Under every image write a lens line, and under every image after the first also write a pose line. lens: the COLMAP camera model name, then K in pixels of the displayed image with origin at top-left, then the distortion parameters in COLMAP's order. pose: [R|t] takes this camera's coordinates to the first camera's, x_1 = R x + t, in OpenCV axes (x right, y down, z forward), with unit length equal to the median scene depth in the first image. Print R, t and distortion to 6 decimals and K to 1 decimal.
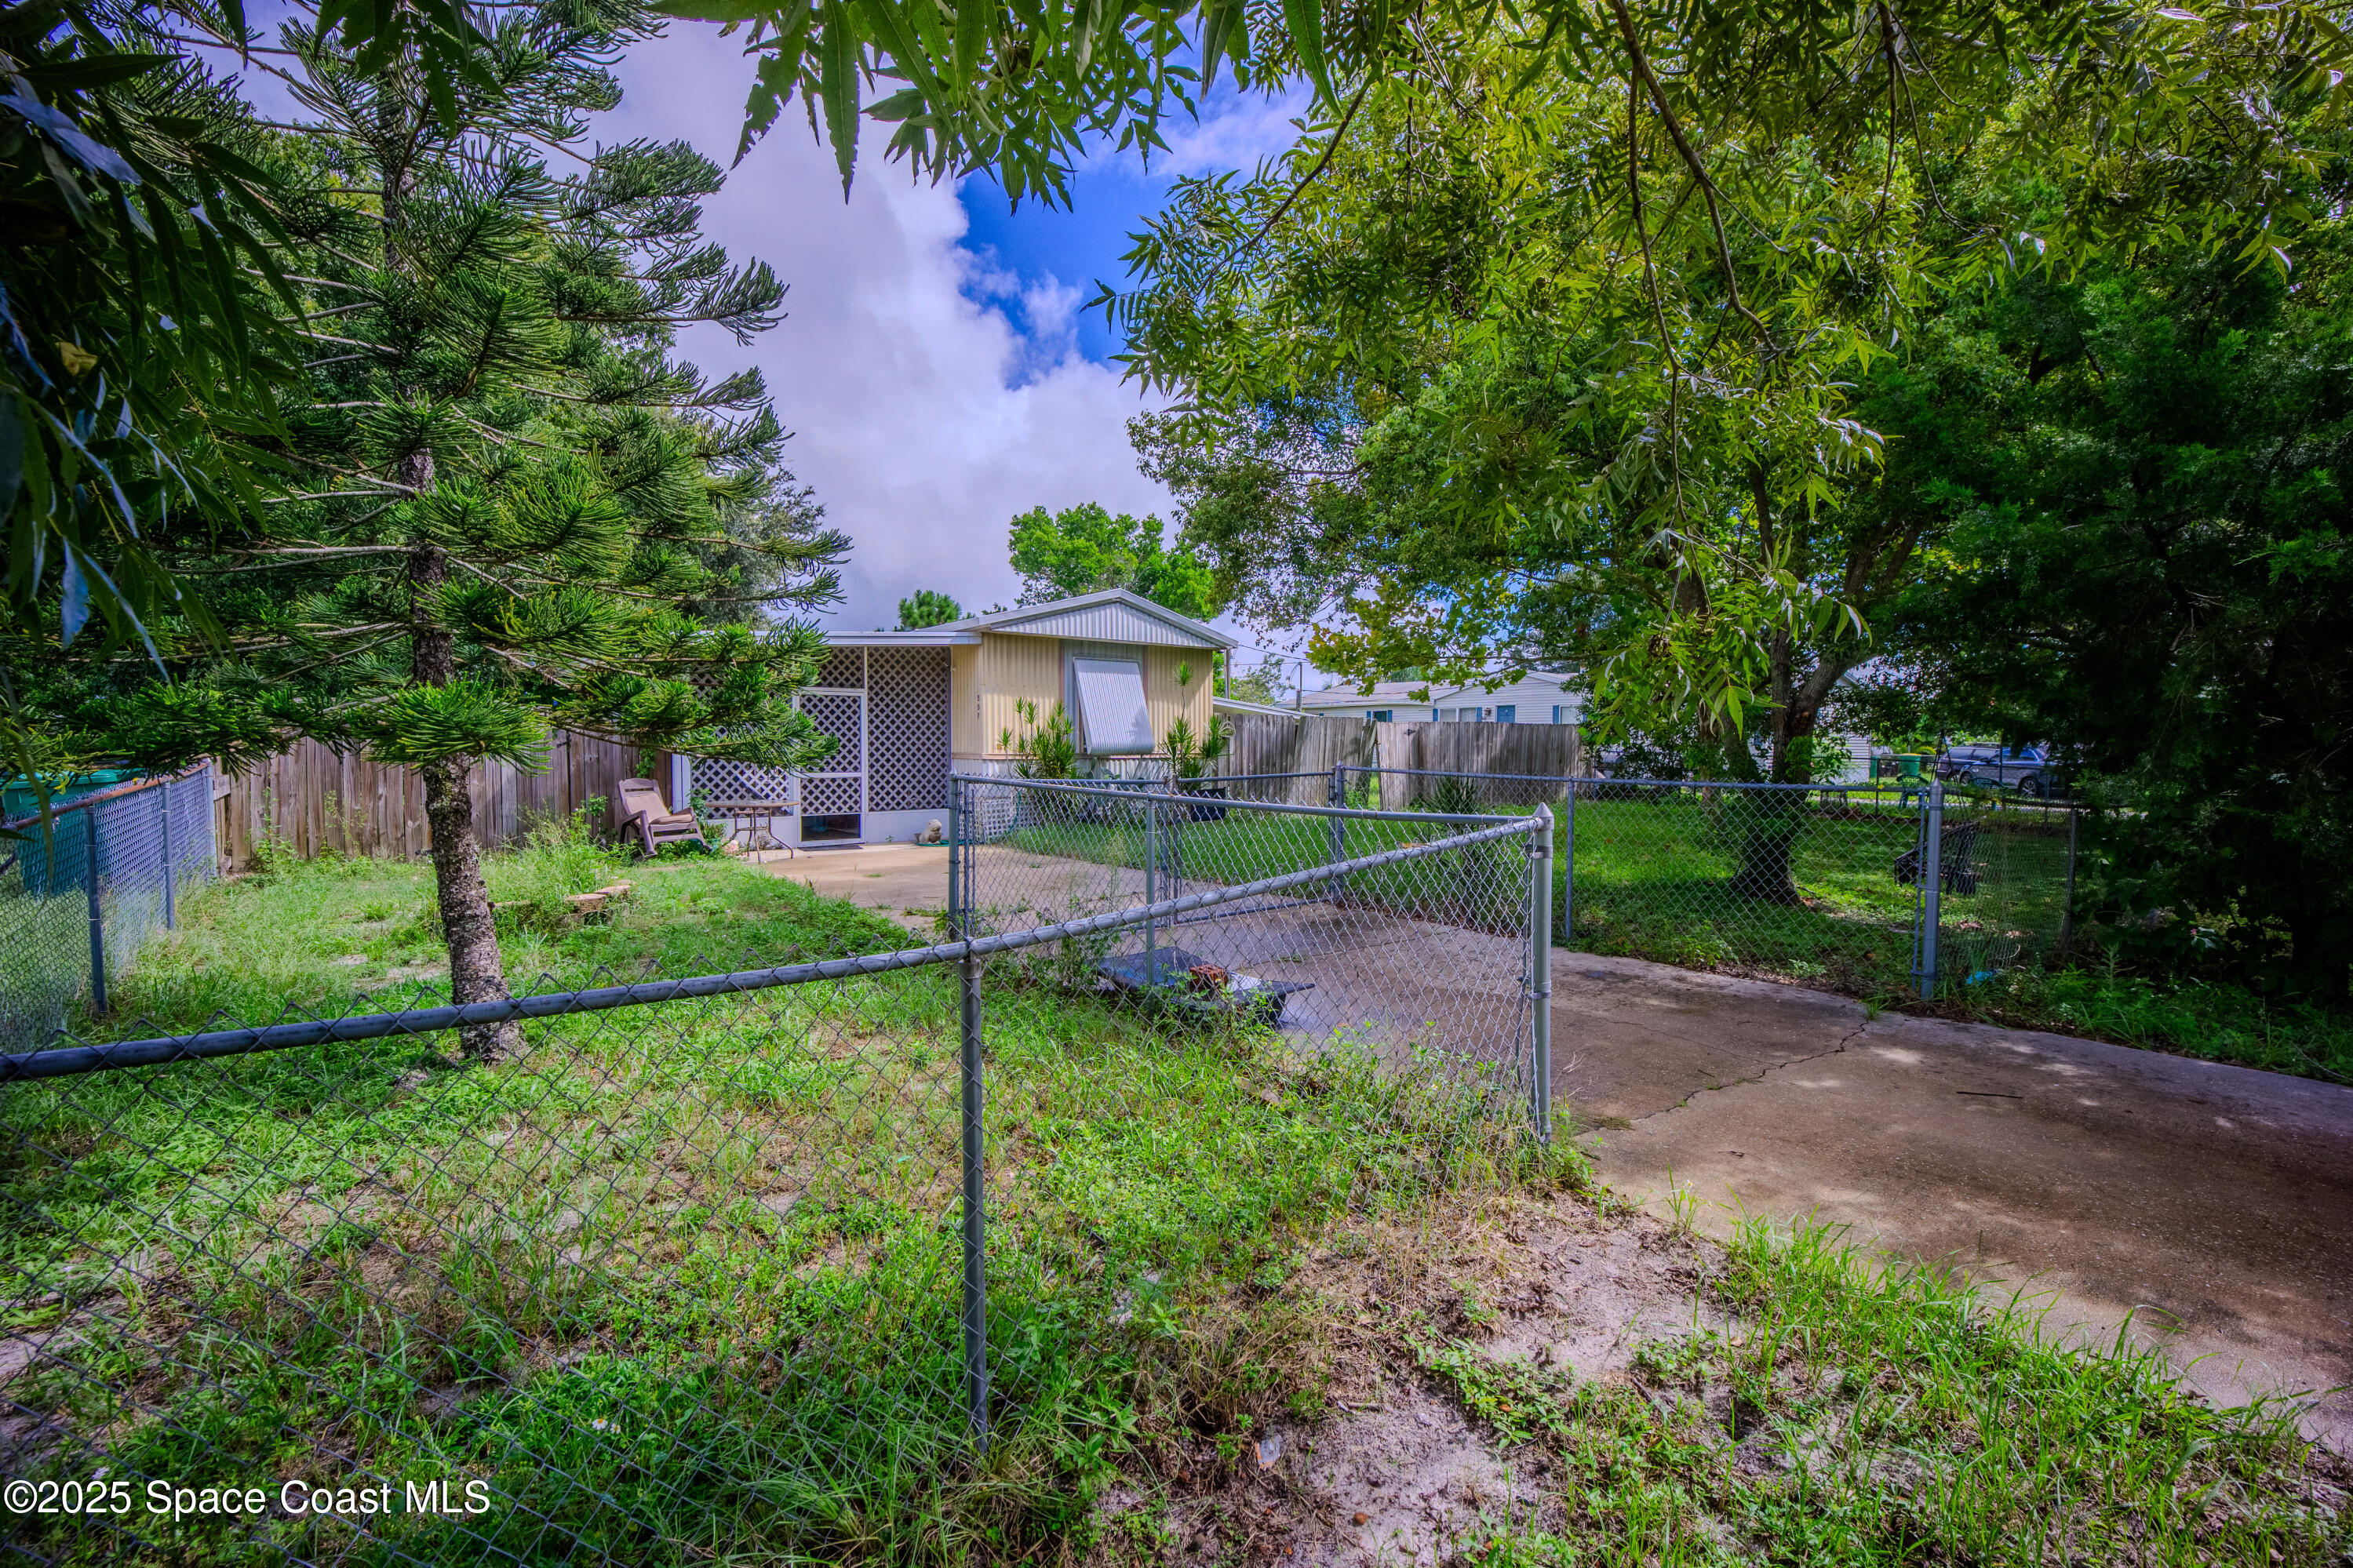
lens RADIAL K [[985.1, 0, 1176.5], [0, 985.1, 784.0], [0, 0, 1]] dist [-0.001633, -0.000081]
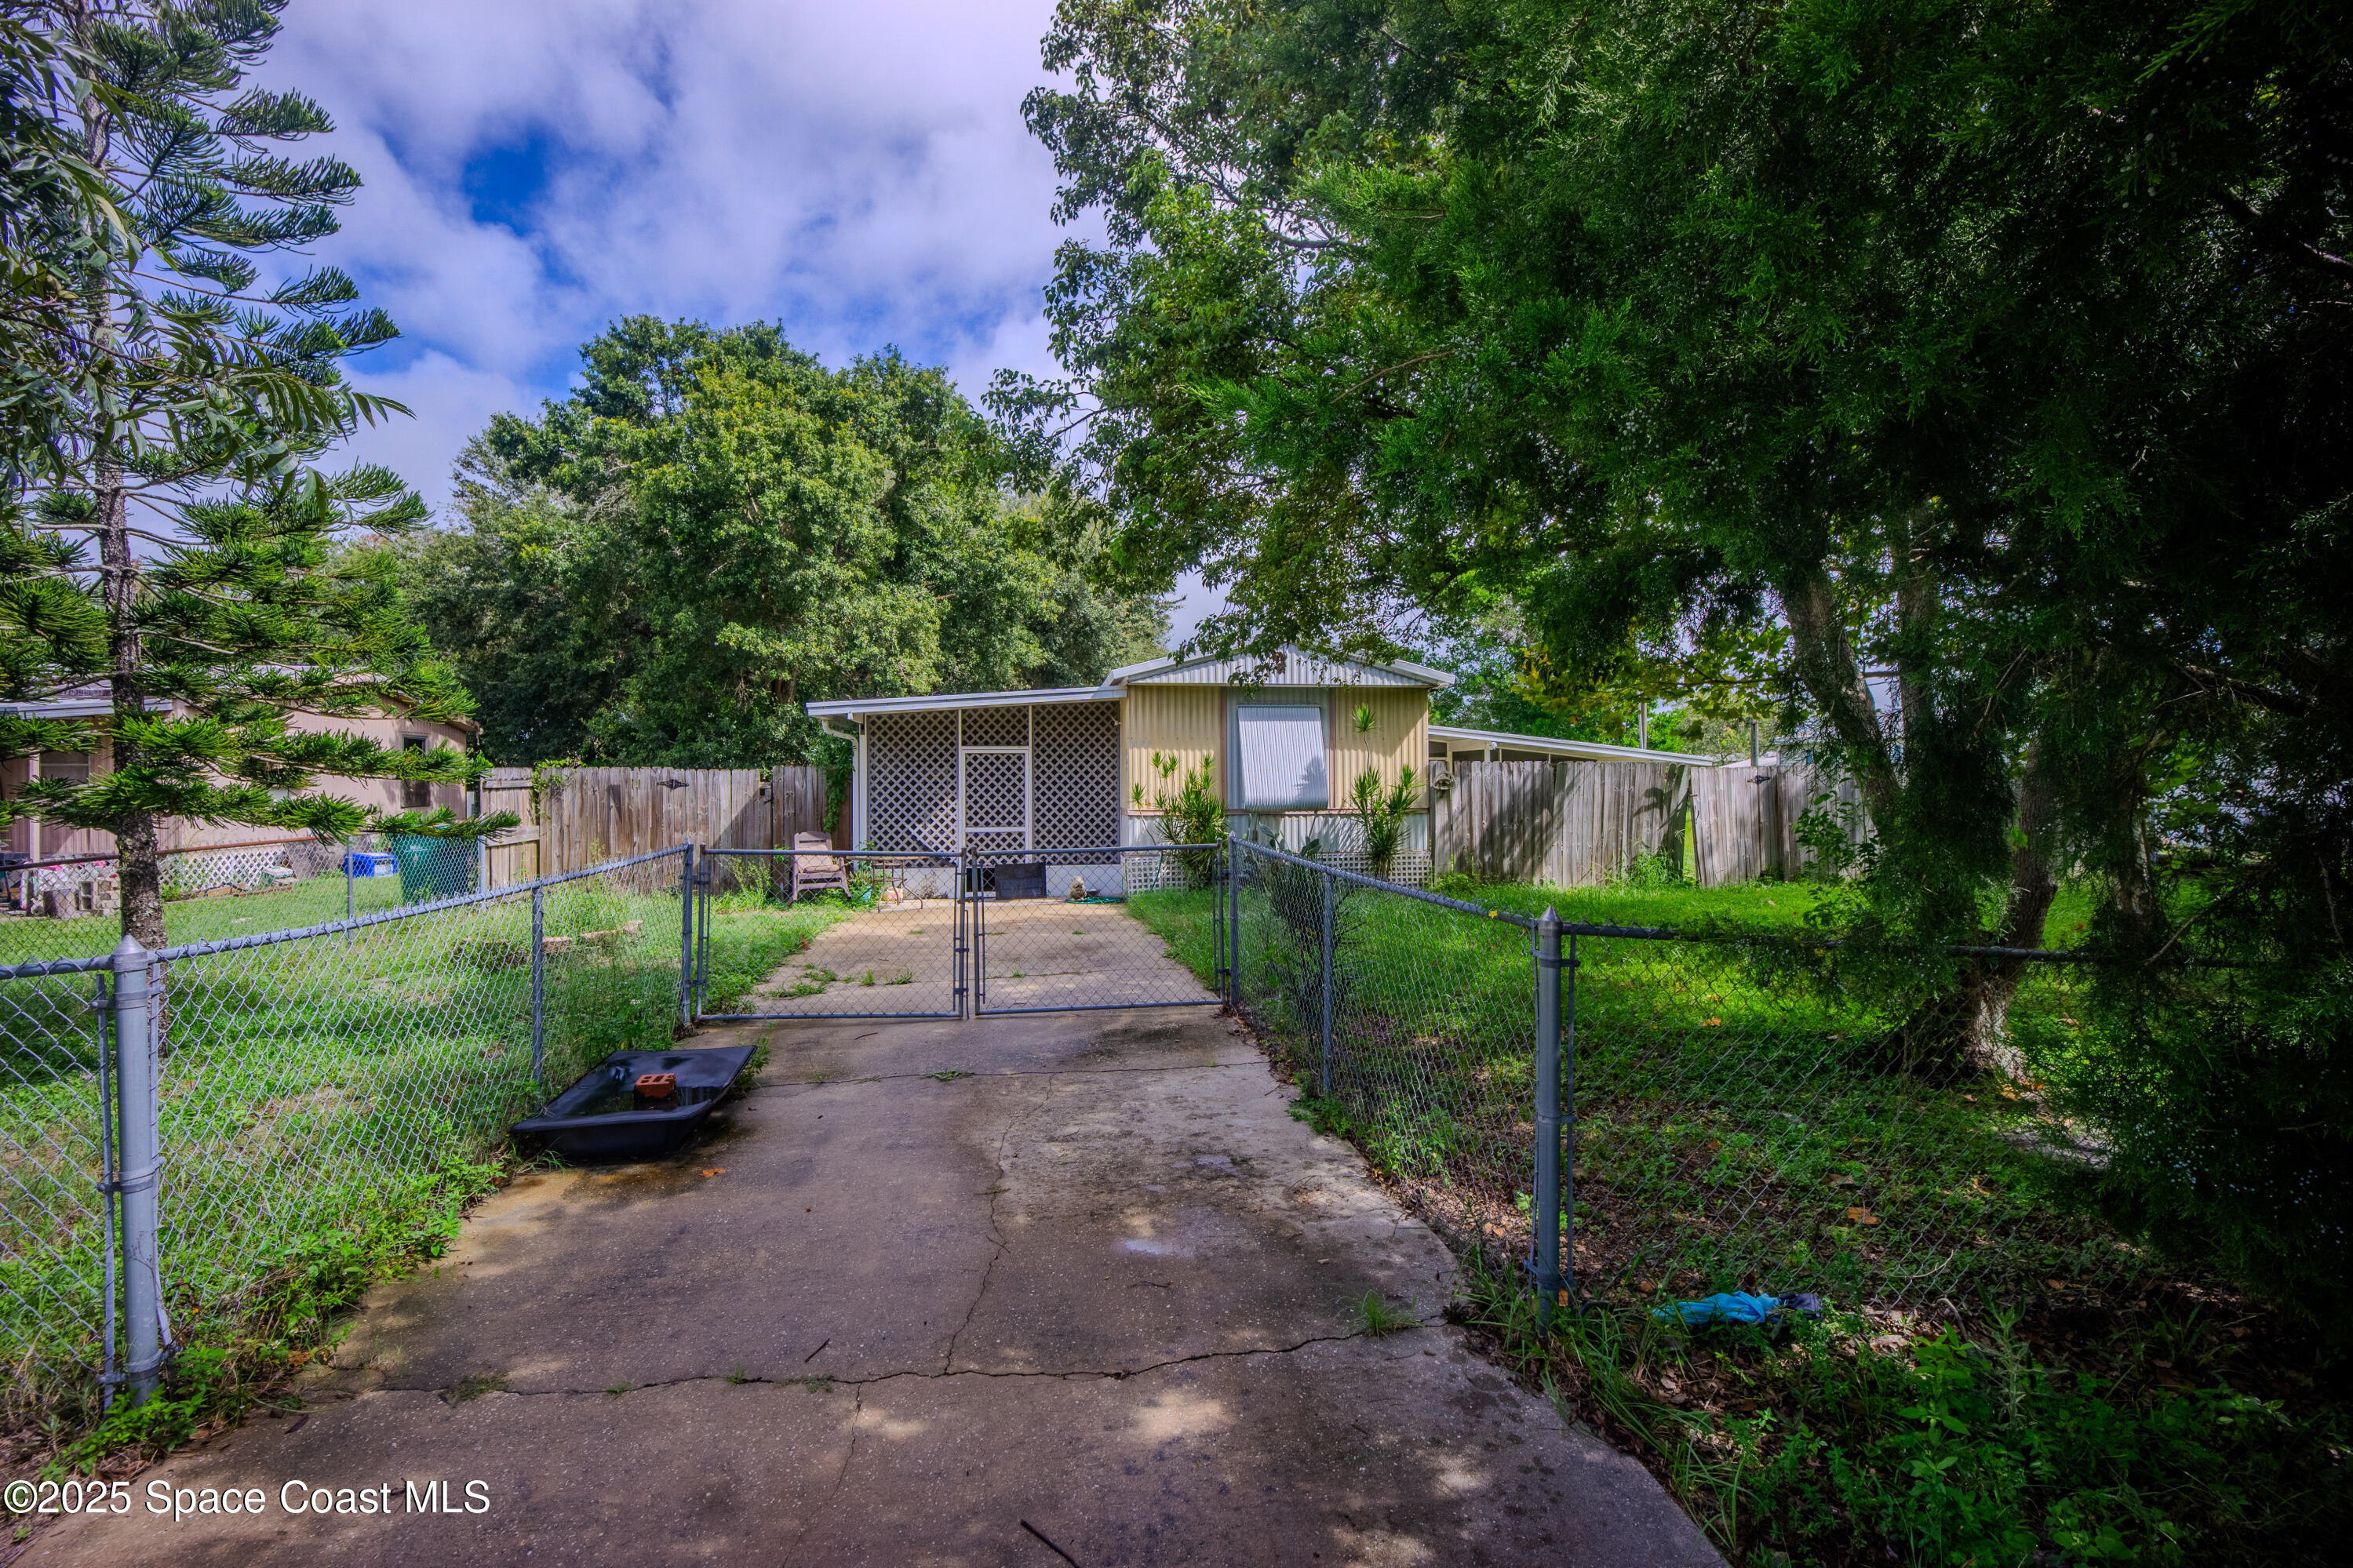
lens RADIAL K [[985.1, 0, 1176.5], [0, 985.1, 784.0], [0, 0, 1]] dist [-0.001633, -0.000081]
pose [[0.865626, -0.005726, -0.500659, 0.328779], [-0.015372, 0.999159, -0.038004, -0.020047], [0.500456, 0.040593, 0.864810, 0.186366]]
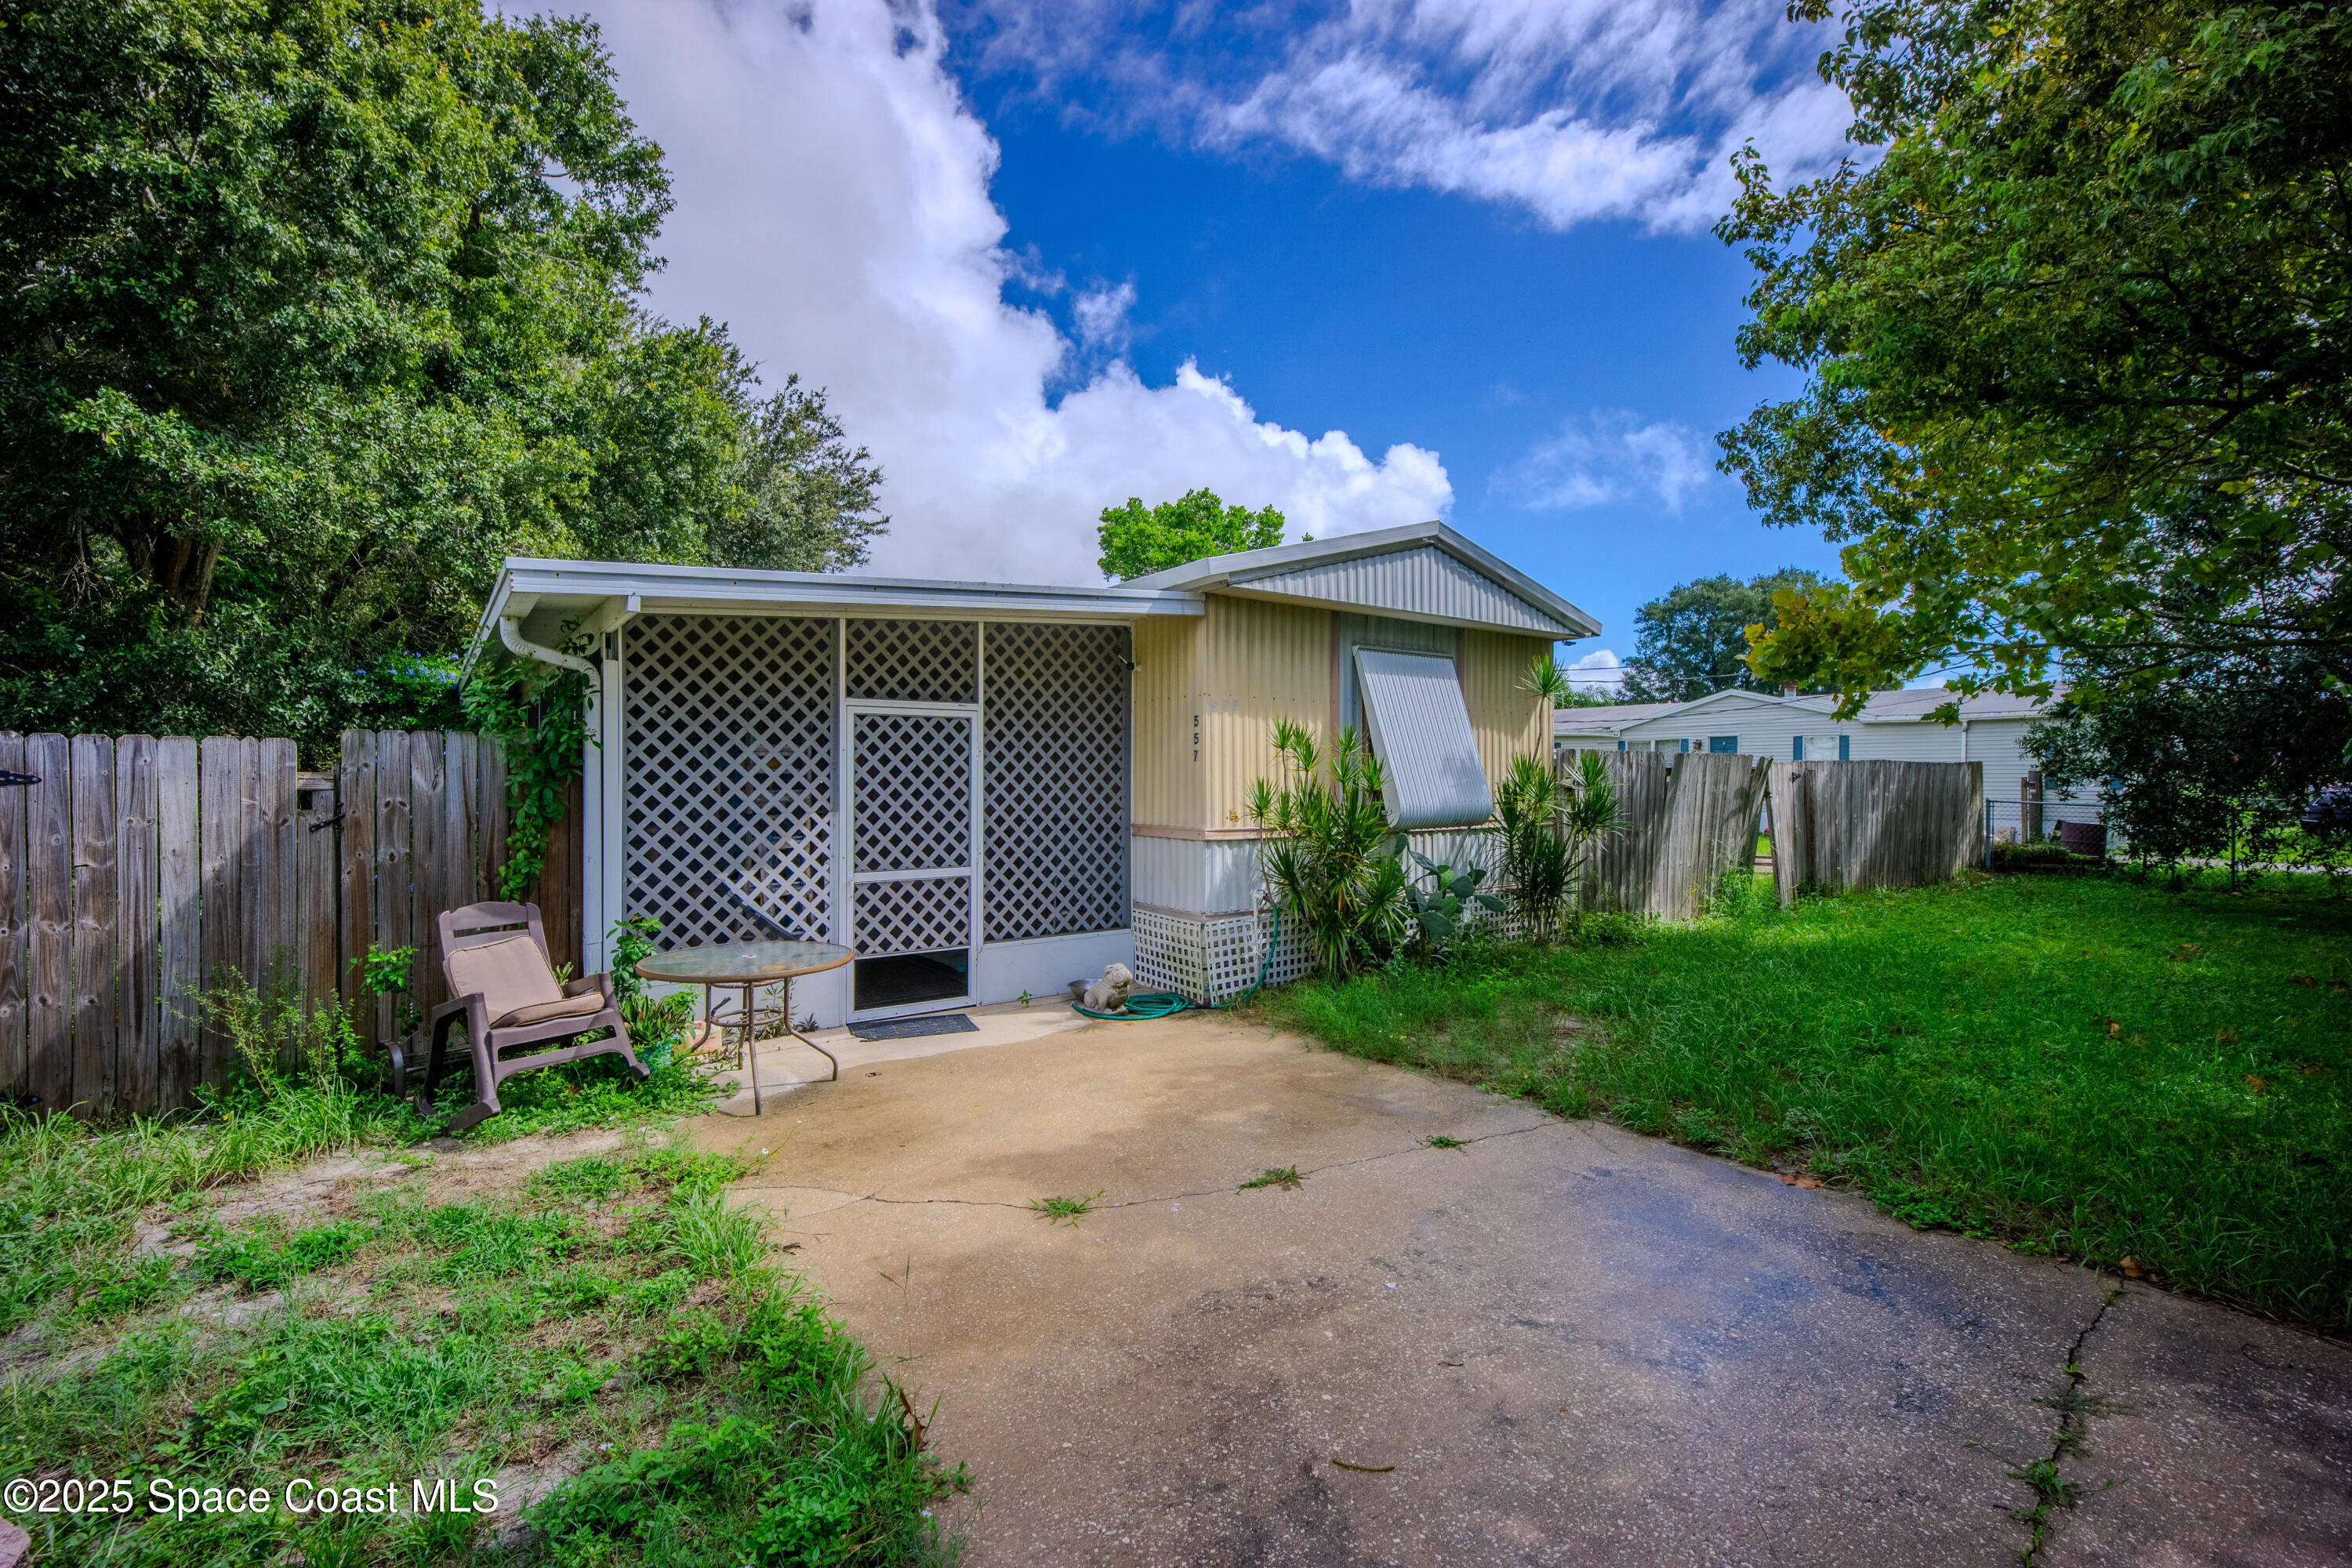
lens RADIAL K [[1015.1, 0, 1176.0], [0, 1015.1, 784.0], [0, 0, 1]] dist [0.002621, -0.008551]
pose [[0.998883, -0.001985, -0.047216, -0.187595], [0.000263, 0.999336, -0.036443, -0.035254], [0.047257, 0.036390, 0.998220, 0.475738]]
